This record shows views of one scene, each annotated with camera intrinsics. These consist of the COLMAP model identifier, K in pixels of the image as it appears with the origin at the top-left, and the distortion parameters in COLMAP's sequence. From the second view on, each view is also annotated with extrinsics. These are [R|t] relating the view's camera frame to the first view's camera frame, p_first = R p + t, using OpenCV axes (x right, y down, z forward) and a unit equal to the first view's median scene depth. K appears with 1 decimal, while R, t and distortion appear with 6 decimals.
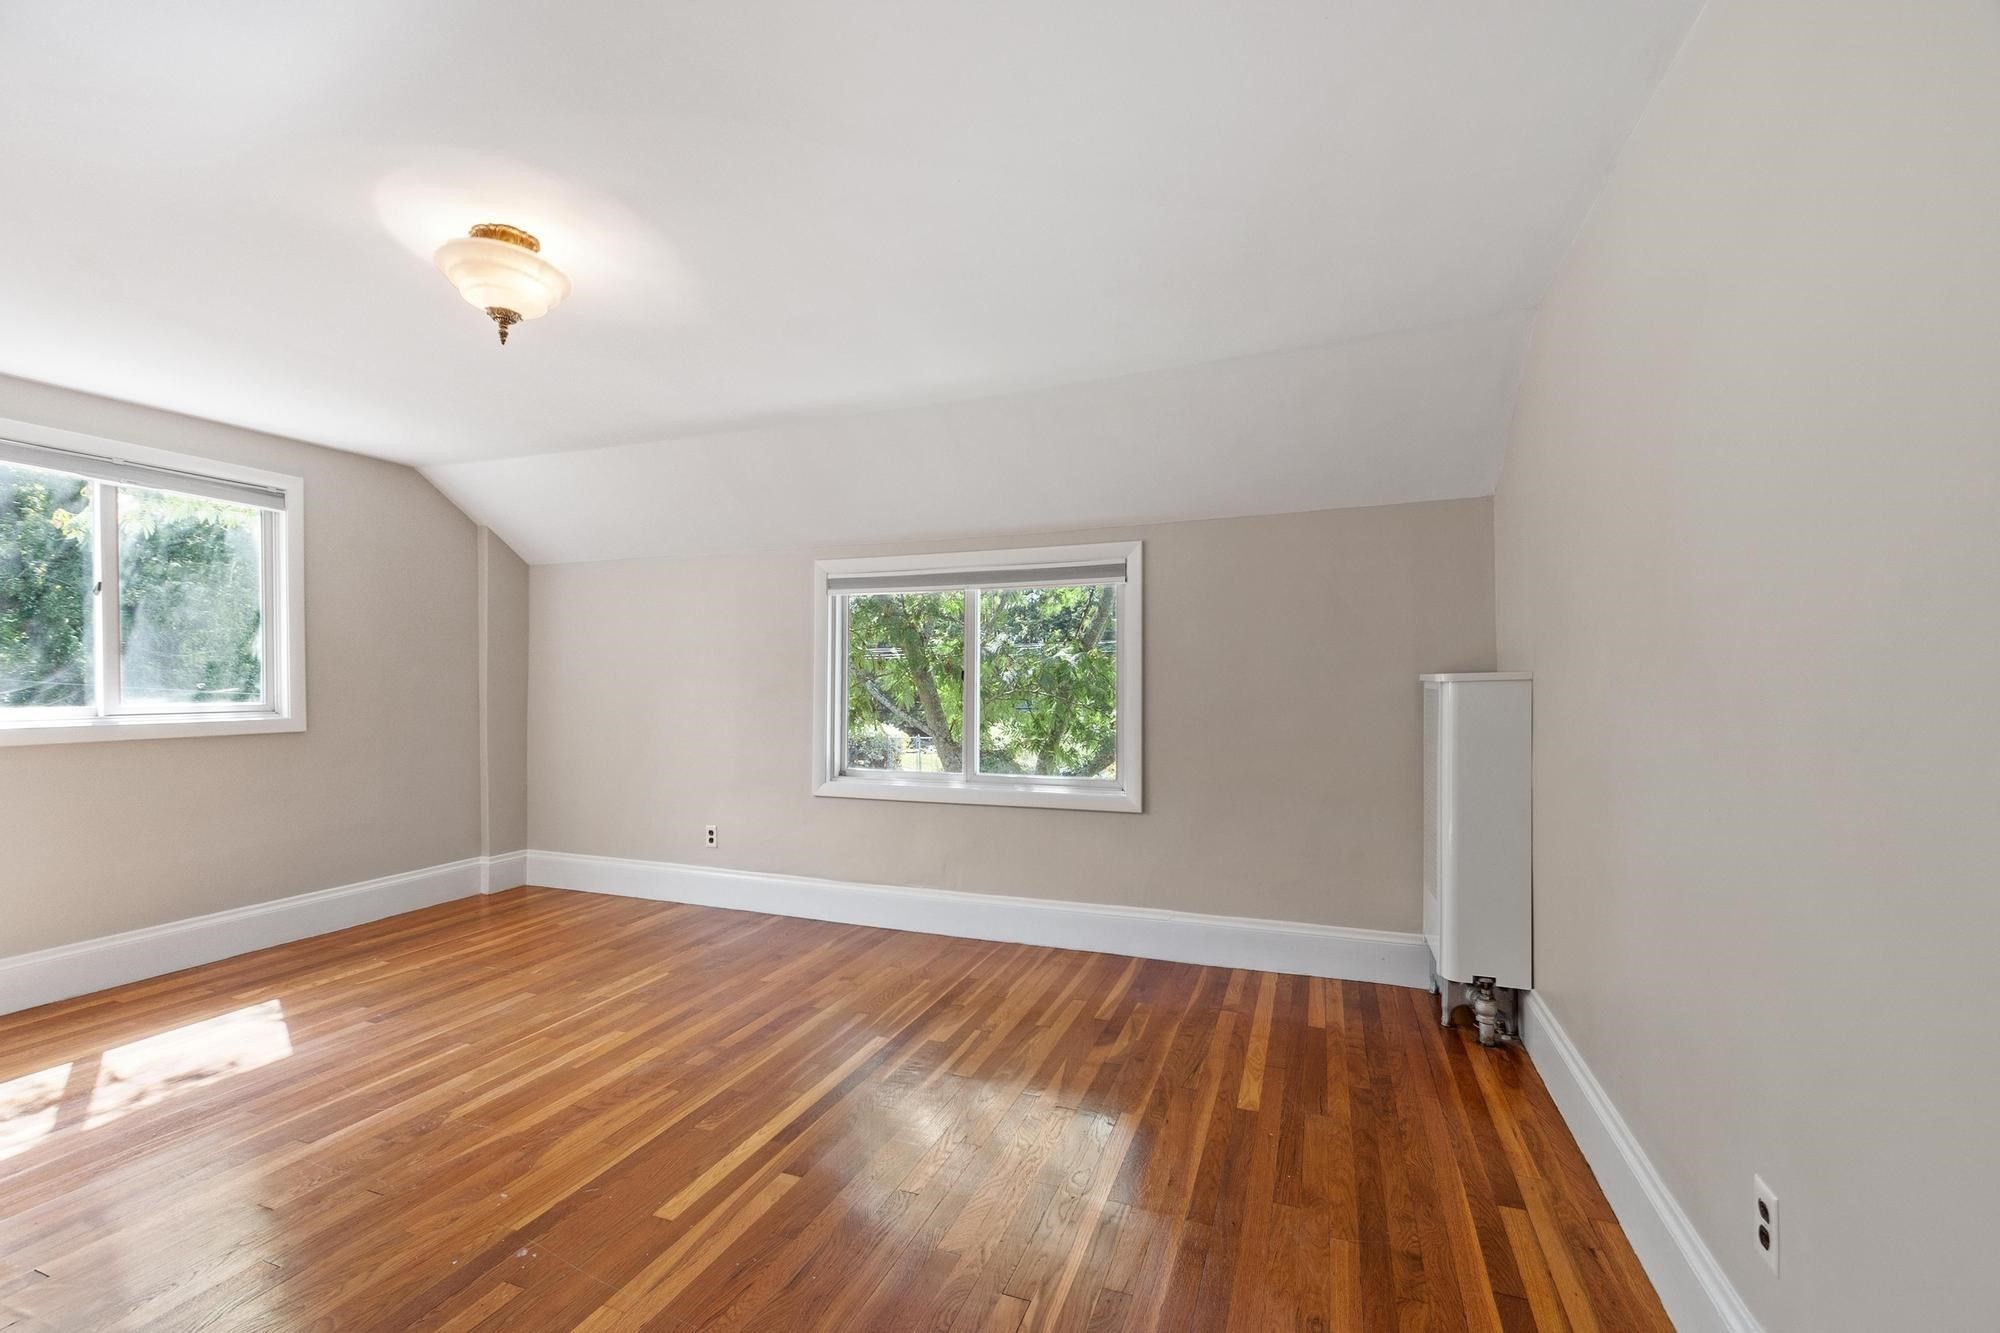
lens RADIAL K [[875.2, 0, 959.1], [0, 875.2, 690.2], [0, 0, 1]] dist [0.000591, 0.000222]
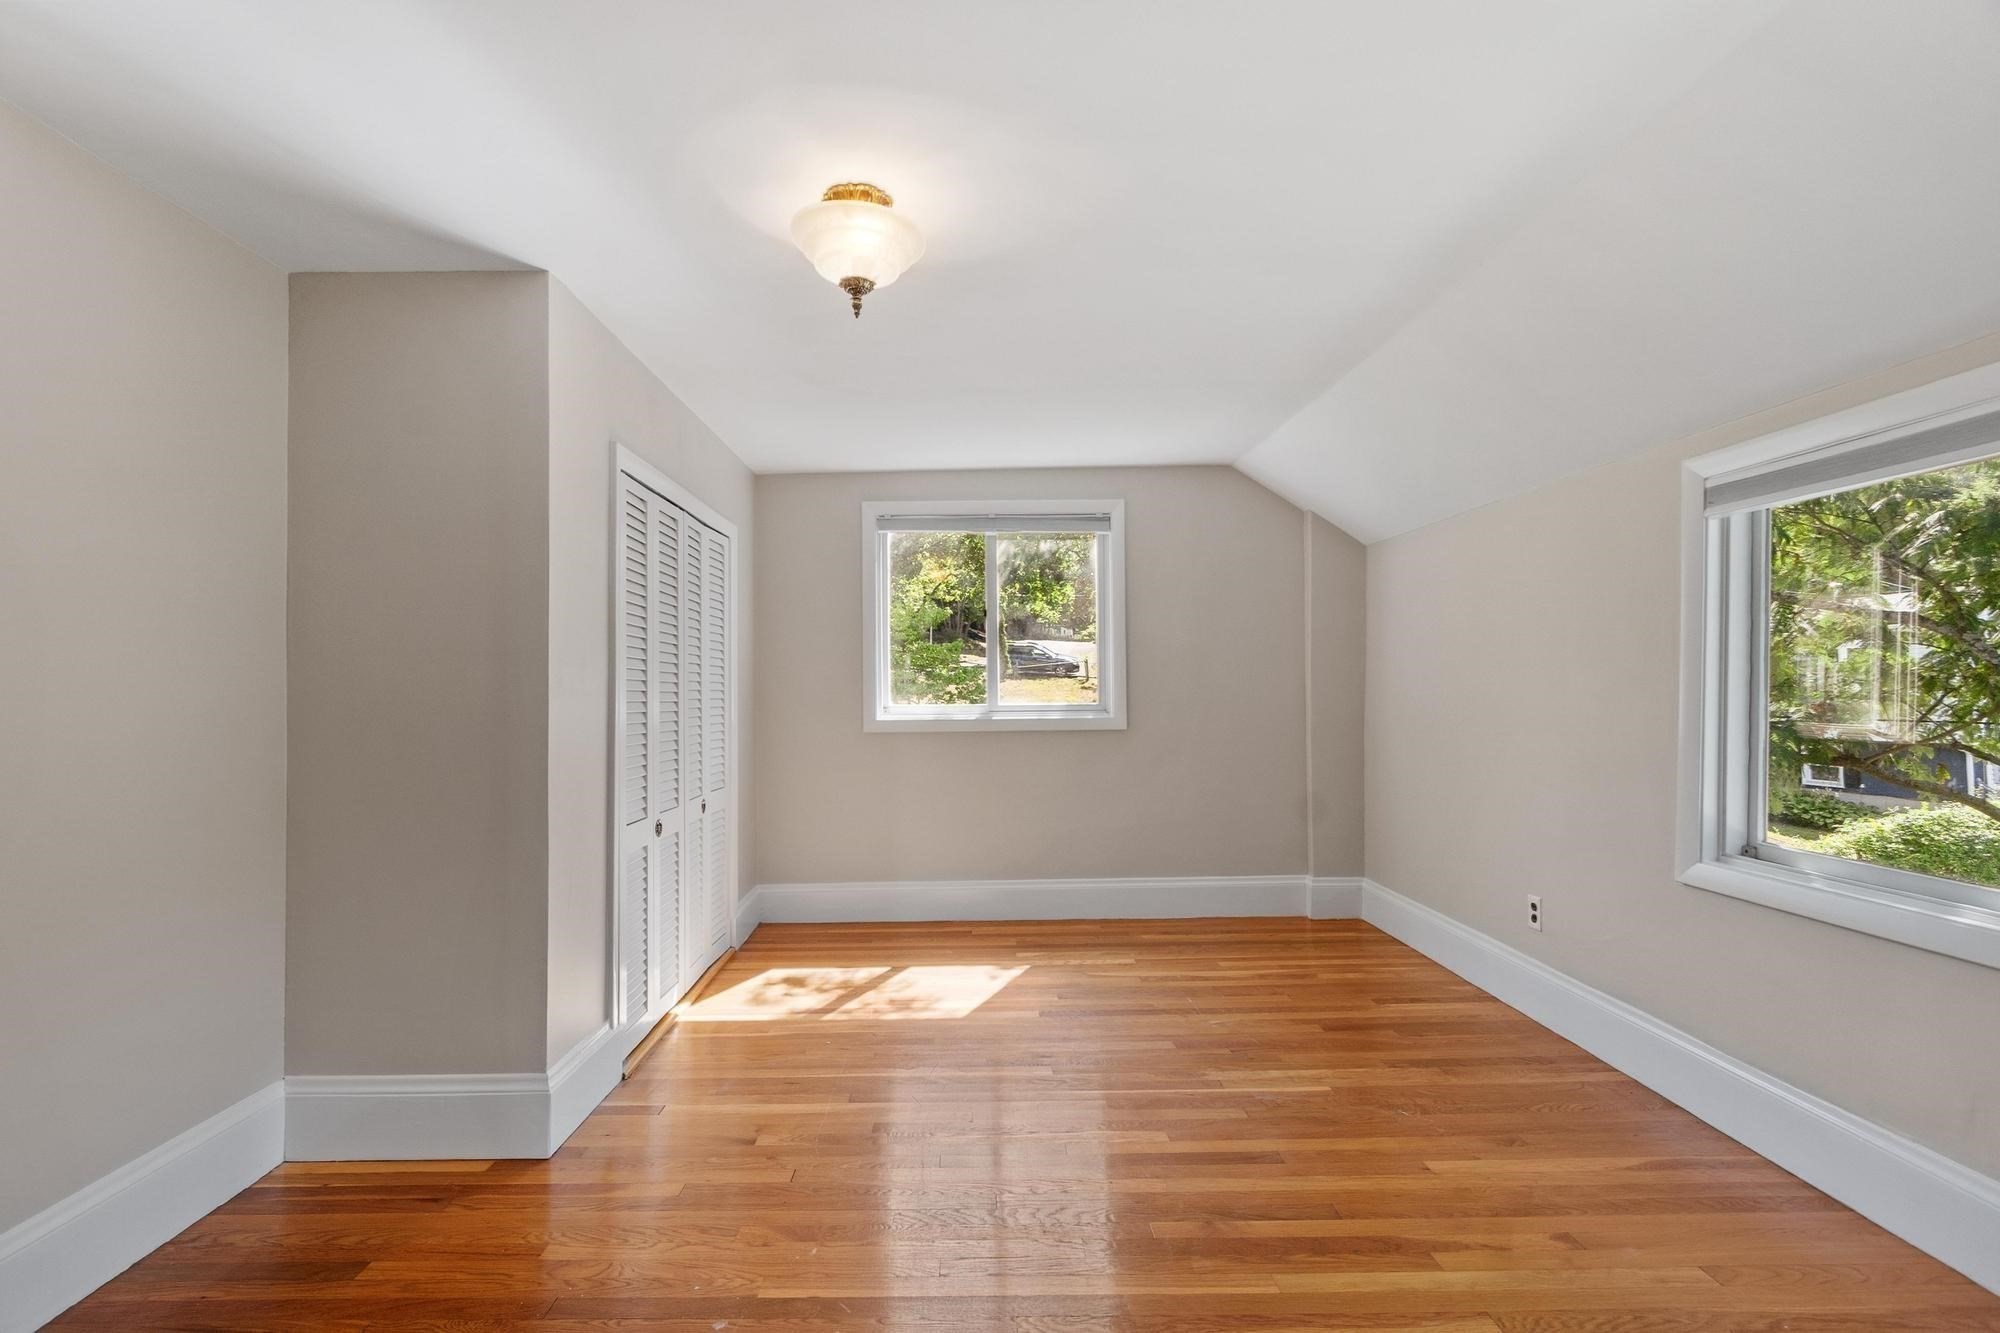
lens RADIAL K [[875.2, 0, 959.1], [0, 875.2, 690.2], [0, 0, 1]] dist [0.000591, 0.000222]
pose [[0.379017, -0.000576, -0.925390, 0.195264], [0.003179, 0.999995, 0.000679, -0.004097], [0.925384, -0.003199, 0.379016, 0.404941]]
